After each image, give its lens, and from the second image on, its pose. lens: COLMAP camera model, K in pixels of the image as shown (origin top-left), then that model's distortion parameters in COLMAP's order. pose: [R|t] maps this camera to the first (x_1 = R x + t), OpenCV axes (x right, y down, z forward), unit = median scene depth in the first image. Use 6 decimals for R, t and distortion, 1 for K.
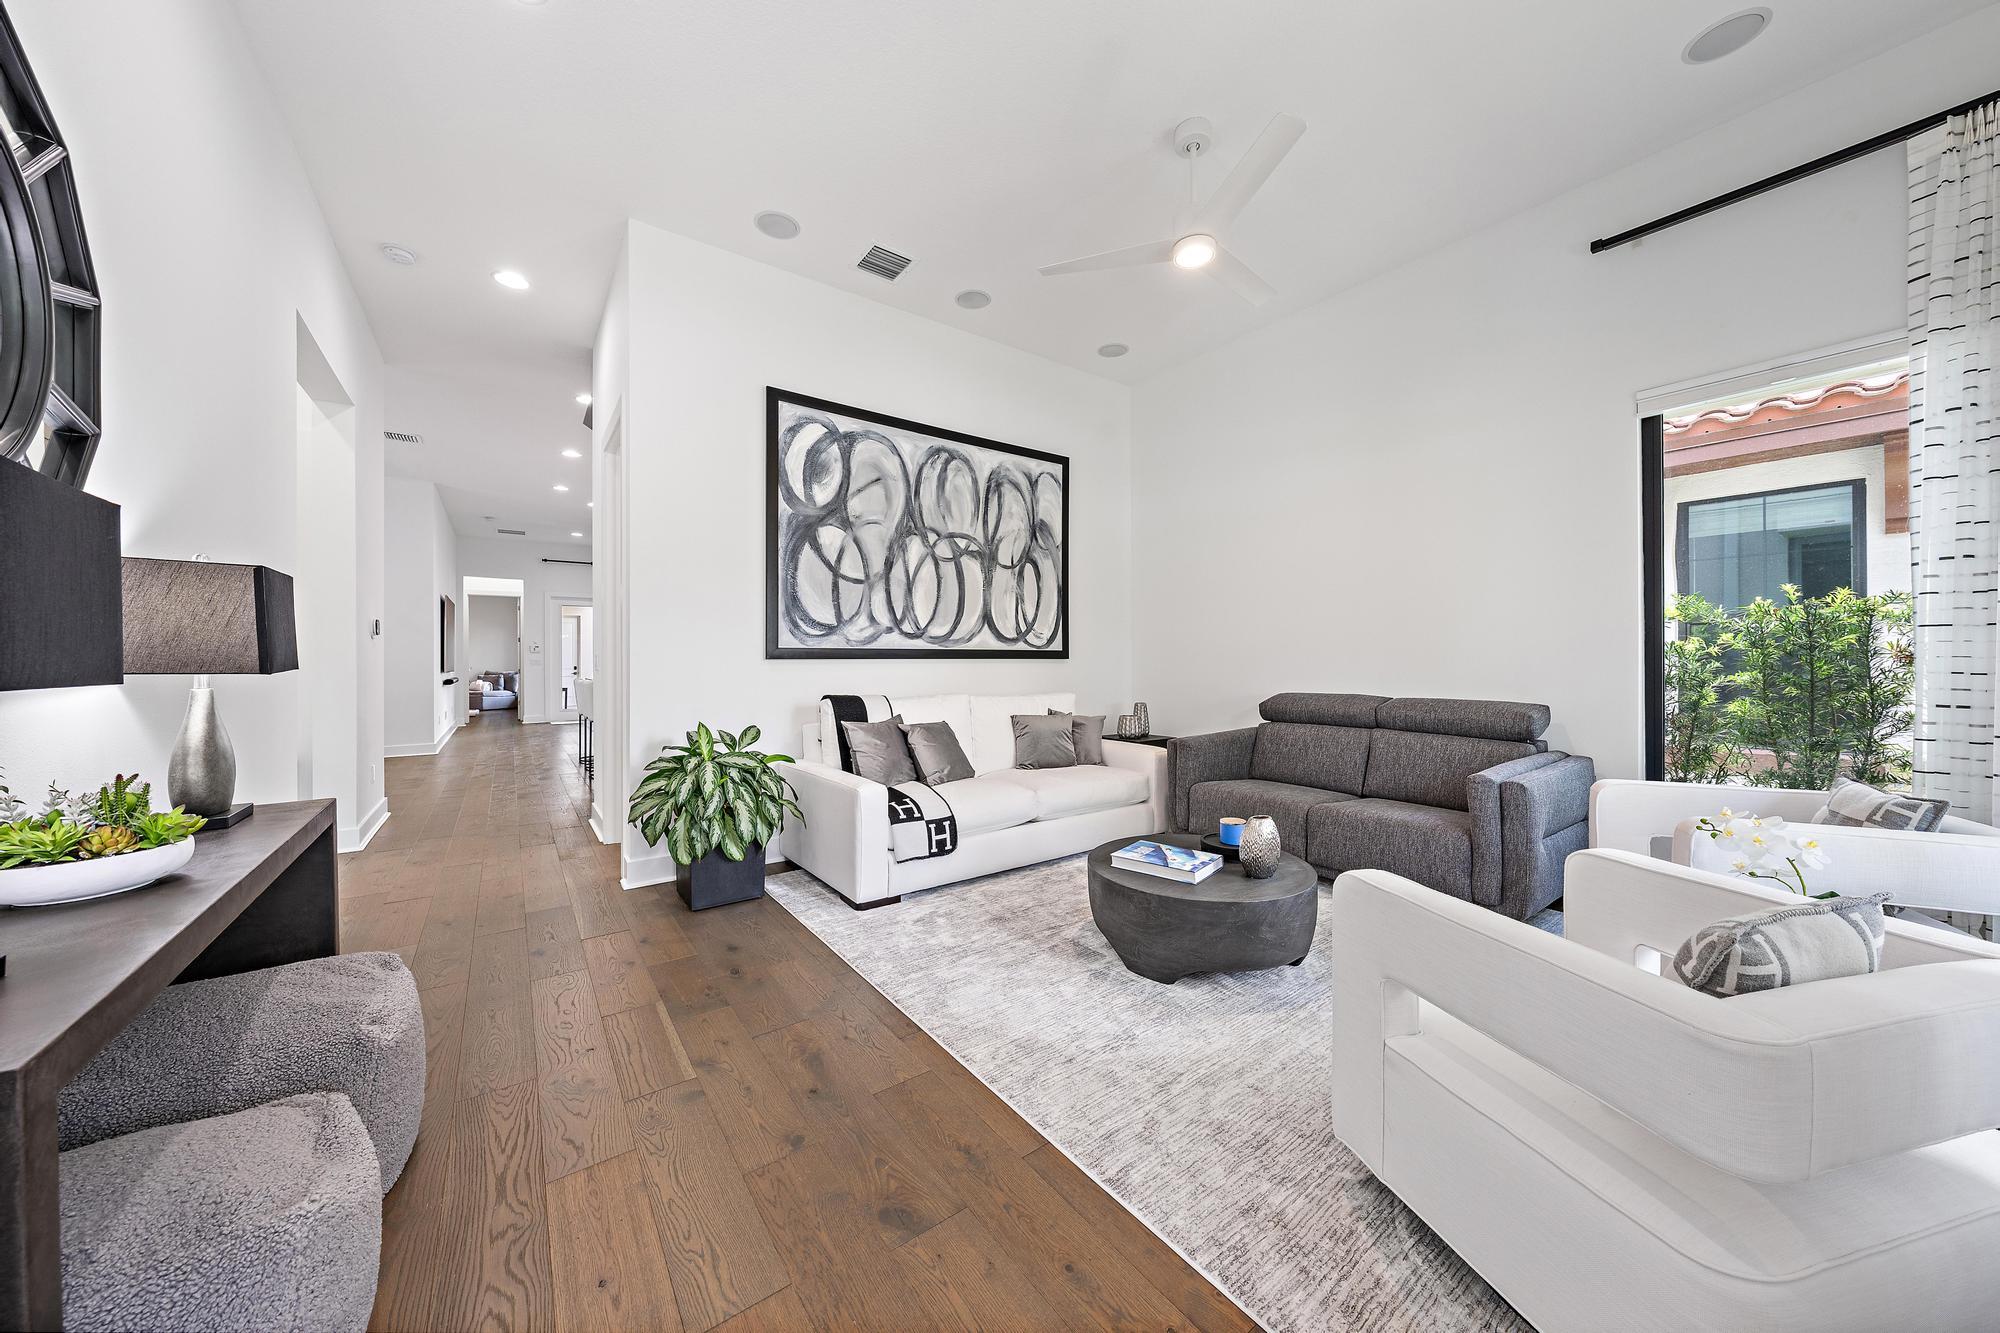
lens RADIAL K [[674.2, 0, 1001.2], [0, 674.2, 656.5], [0, 0, 1]] dist [-0.001111, -0.000156]
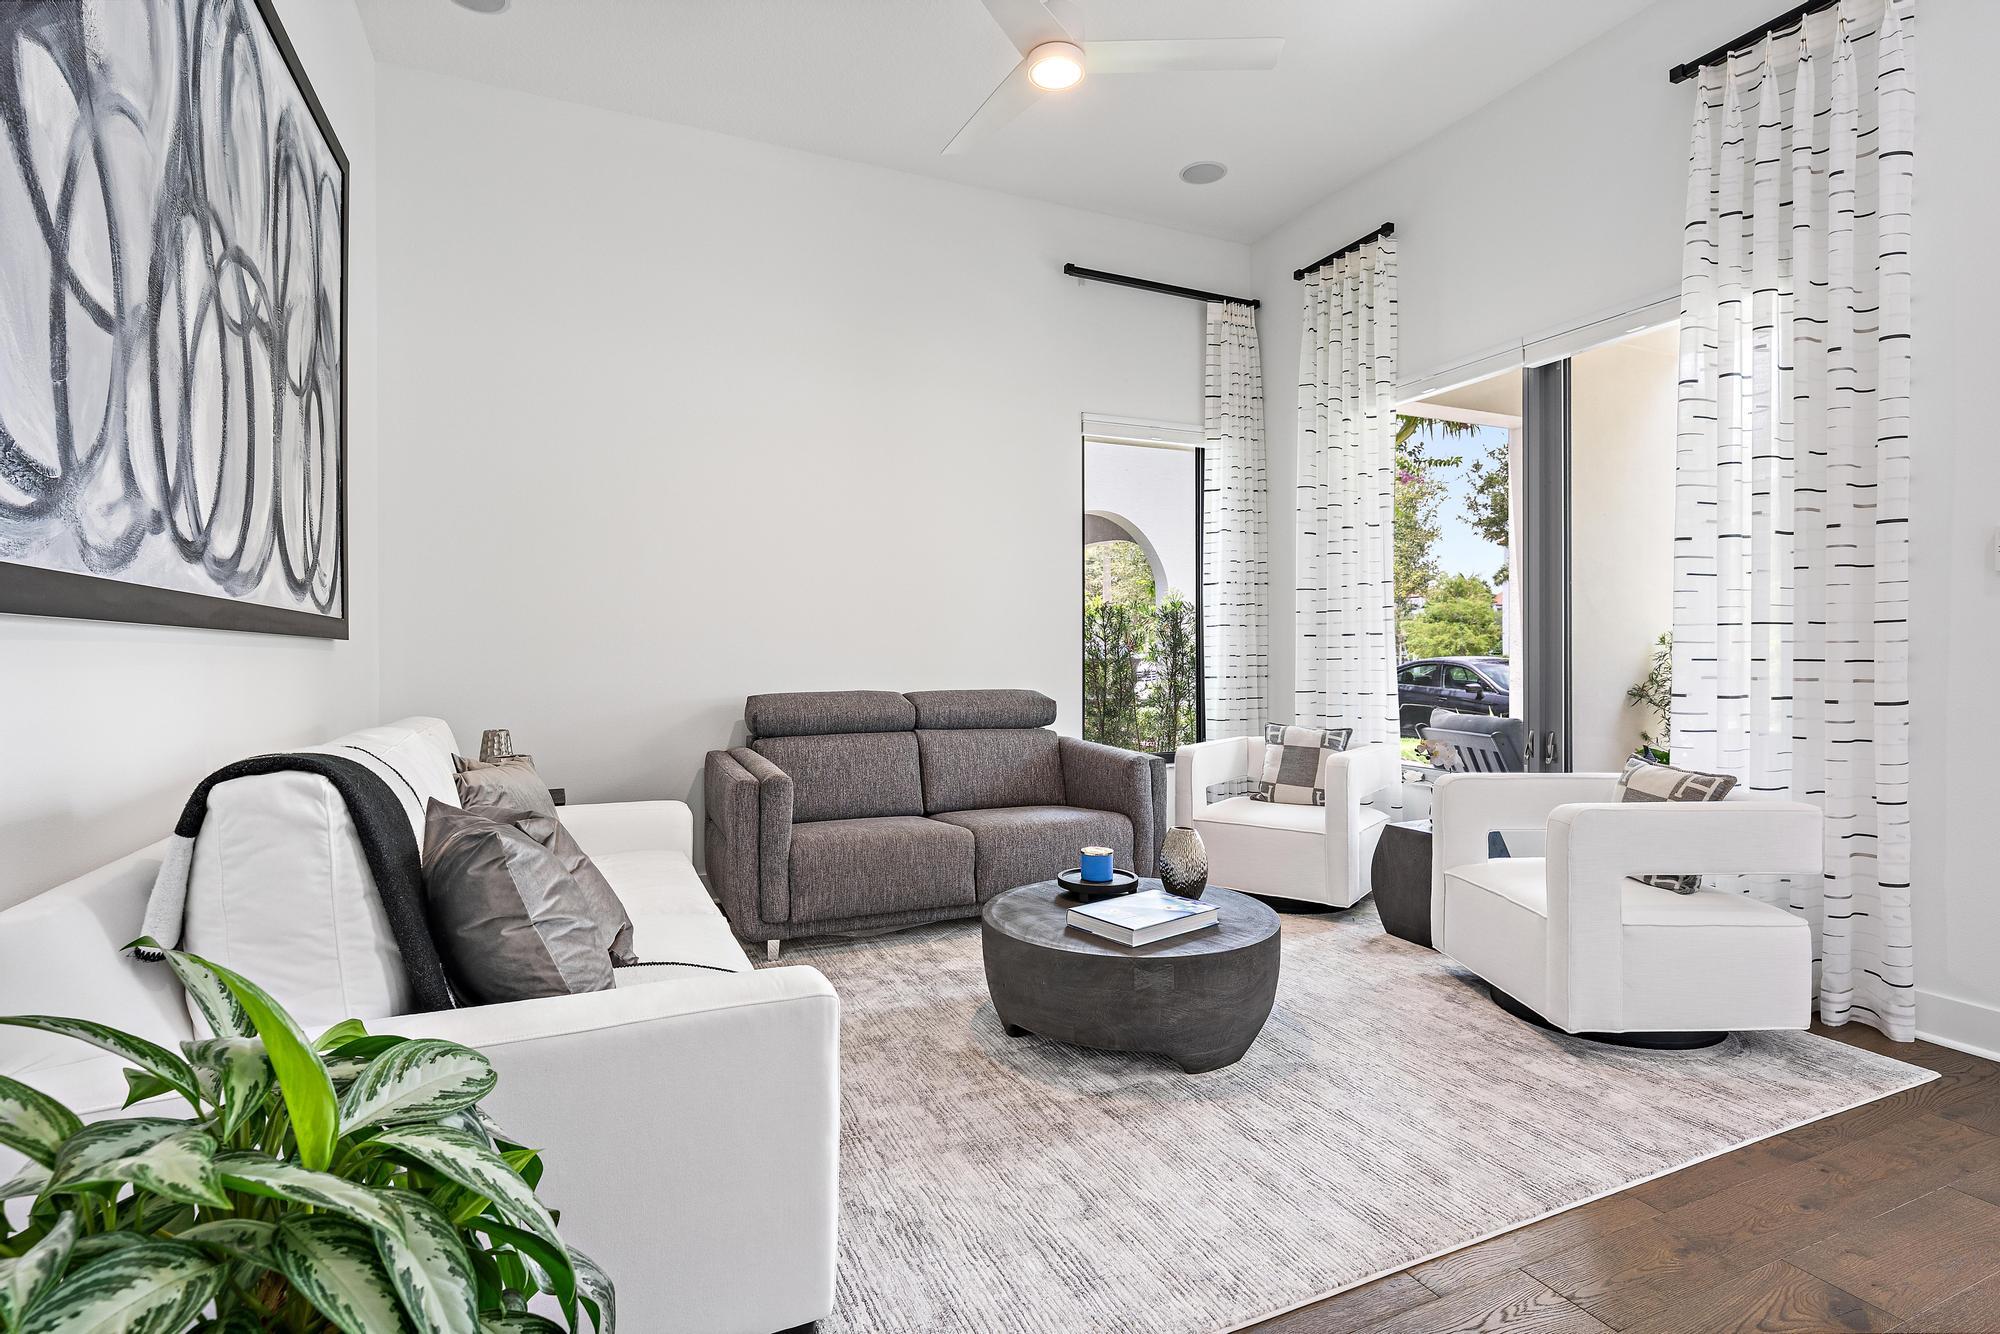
lens RADIAL K [[965.5, 0, 997.3], [0, 965.5, 657.6], [0, 0, 1]] dist [0.000494, 0.000891]
pose [[0.203096, 0.000882, 0.979158, -0.540934], [-0.001808, 0.999998, -0.000526, 0.018522], [-0.979157, -0.001663, 0.203097, 0.637406]]
